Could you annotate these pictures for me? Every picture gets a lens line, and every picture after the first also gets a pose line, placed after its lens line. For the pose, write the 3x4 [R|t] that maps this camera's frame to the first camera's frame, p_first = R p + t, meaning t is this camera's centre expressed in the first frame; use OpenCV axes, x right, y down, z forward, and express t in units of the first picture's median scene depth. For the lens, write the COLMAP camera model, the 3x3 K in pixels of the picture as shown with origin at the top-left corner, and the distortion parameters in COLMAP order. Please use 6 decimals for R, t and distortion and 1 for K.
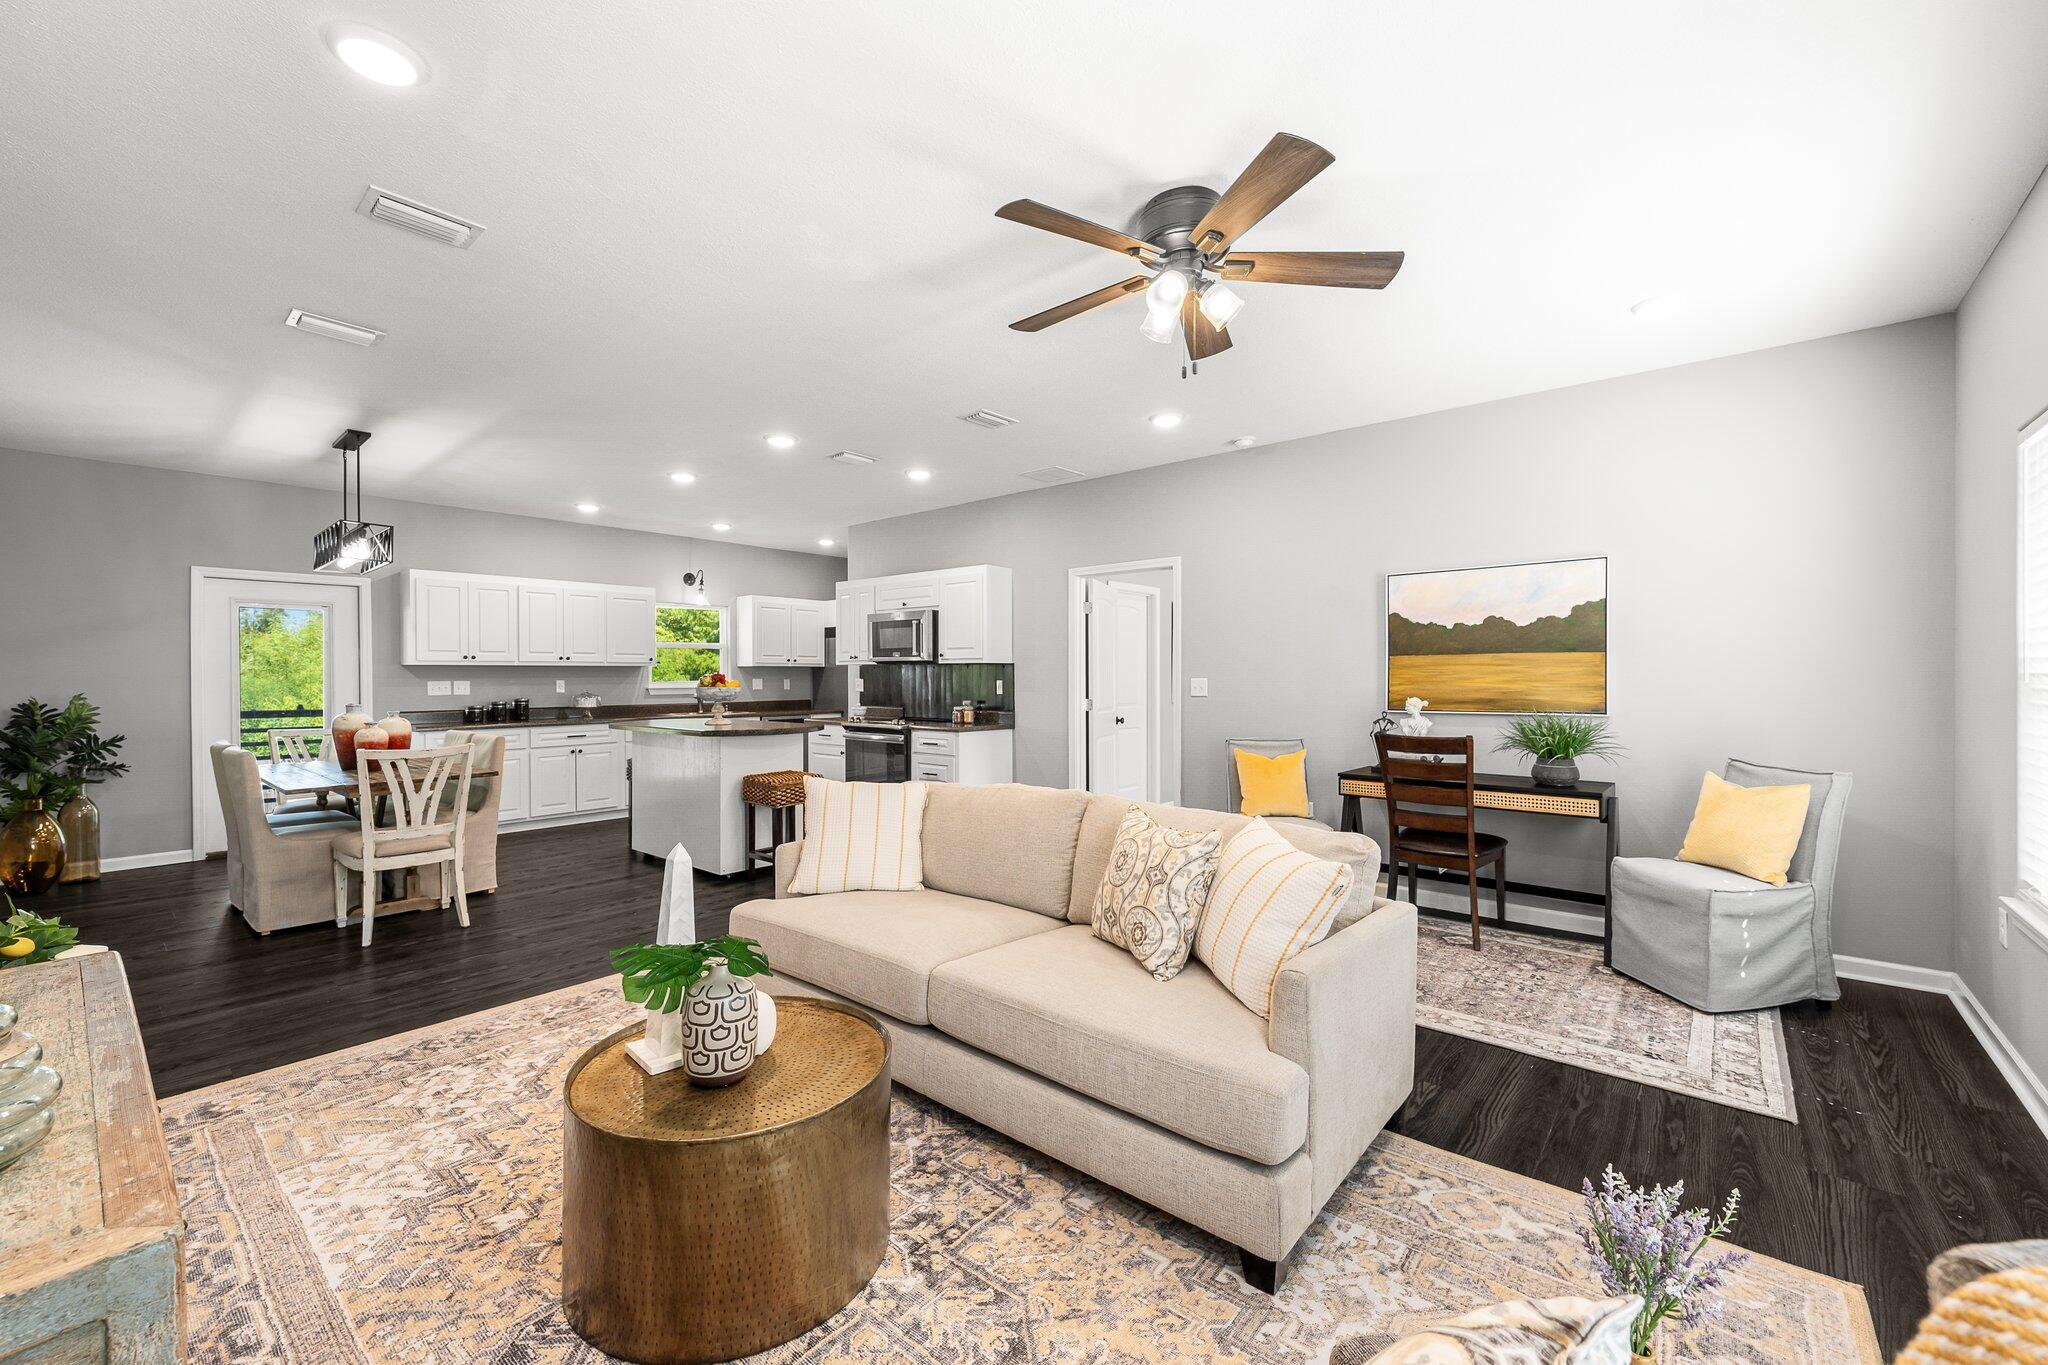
lens RADIAL K [[821.1, 0, 1022.2], [0, 821.1, 678.8], [0, 0, 1]] dist [-0.001536, -0.000147]
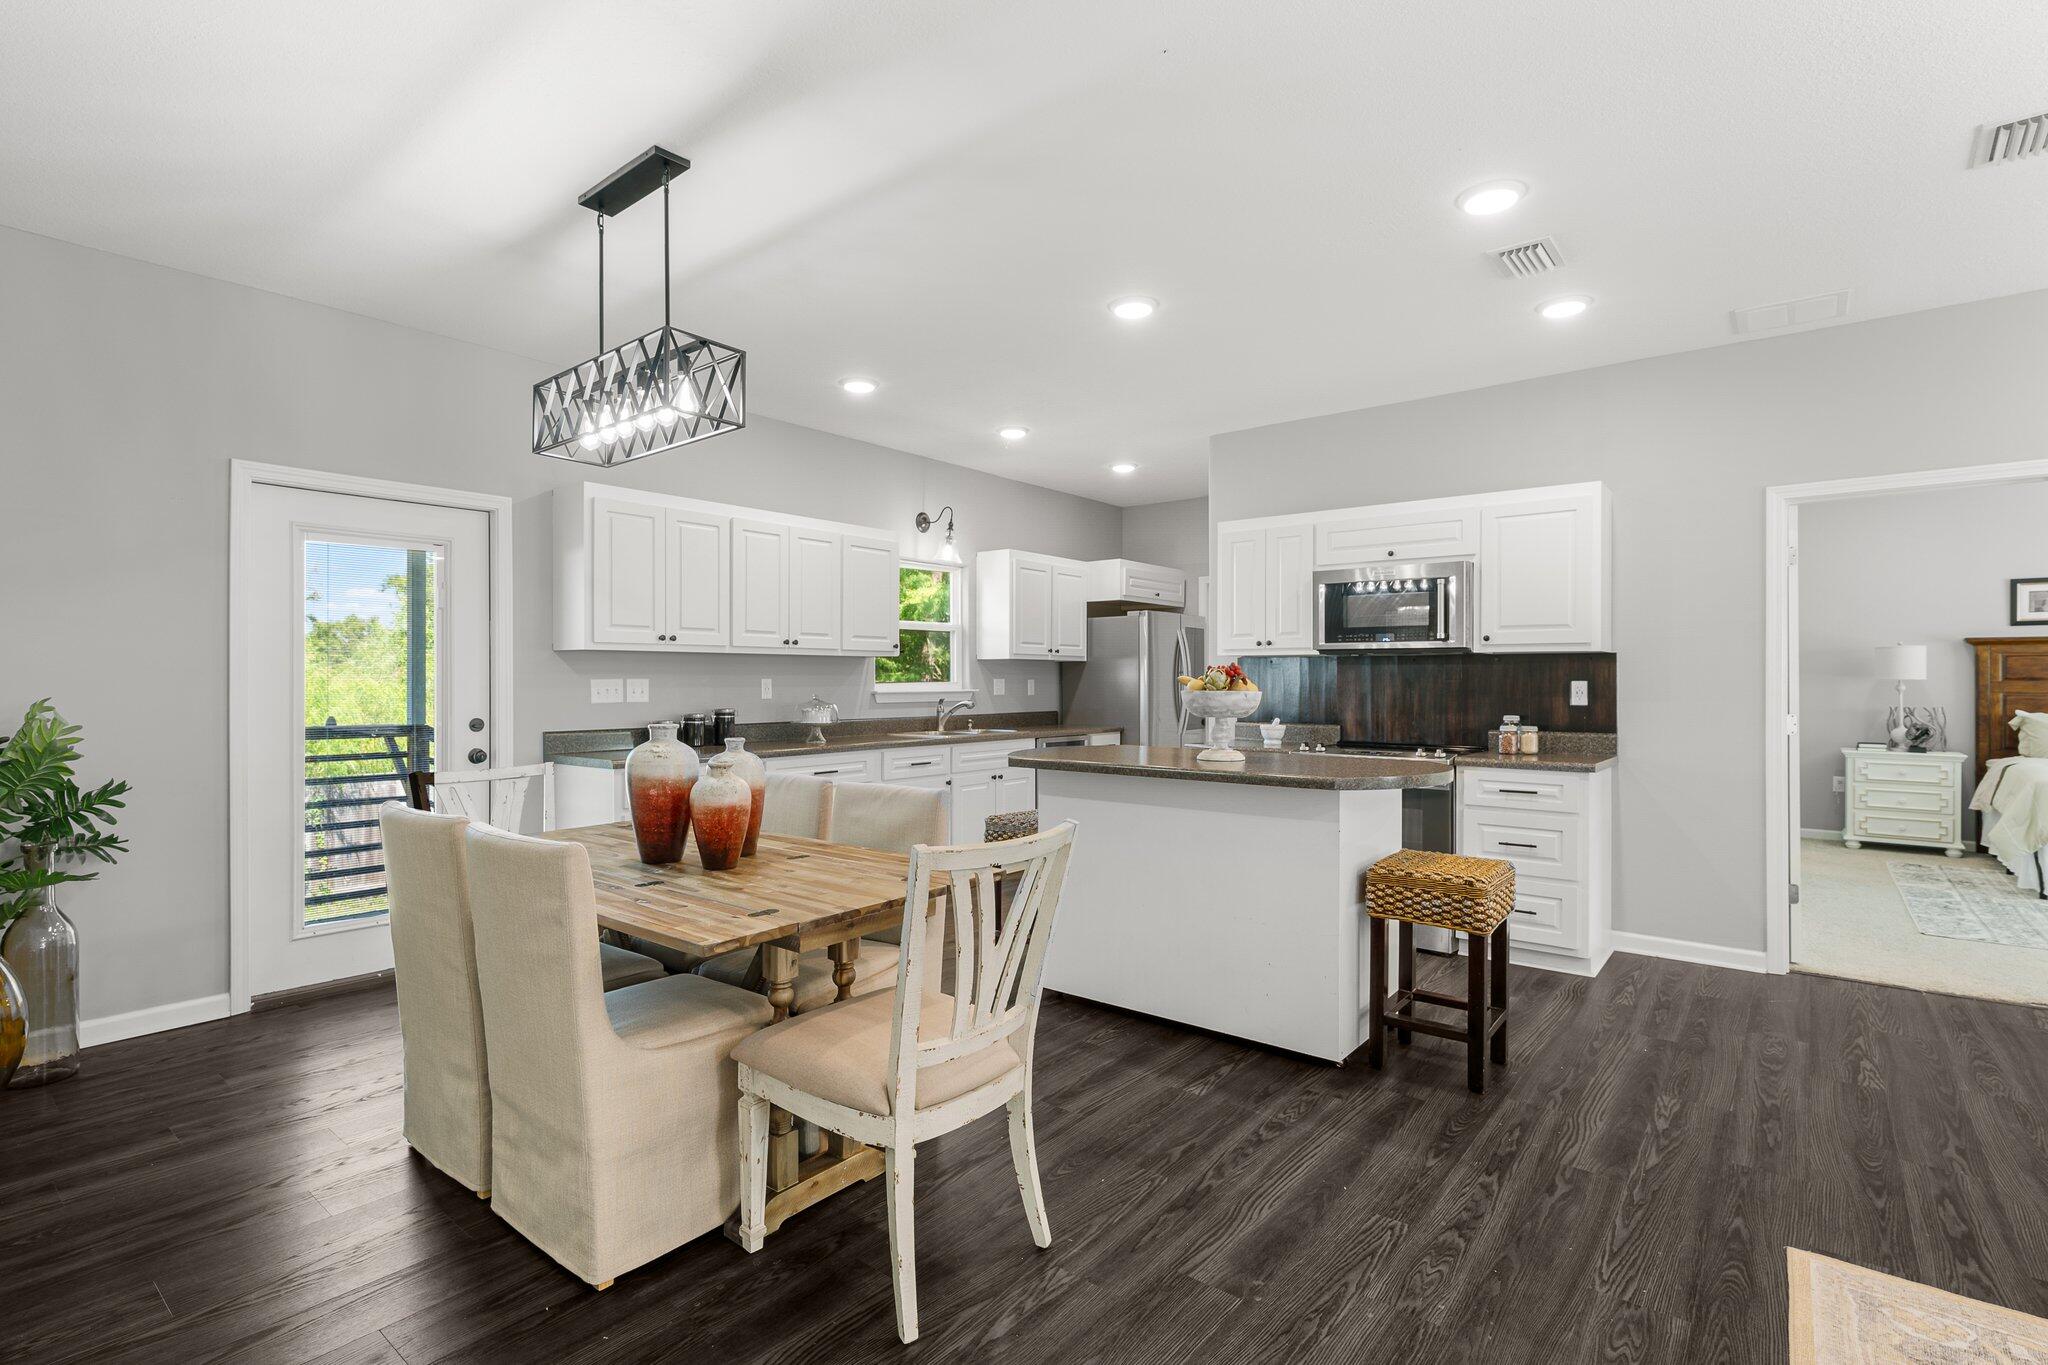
lens RADIAL K [[976.5, 0, 1015.7], [0, 976.5, 676.2], [0, 0, 1]] dist [-0.004535, 0.002243]
pose [[0.999772, 0.004543, 0.020864, -0.643834], [-0.004400, 0.999967, -0.006860, 0.006656], [-0.020894, 0.006766, 0.999759, 0.445431]]
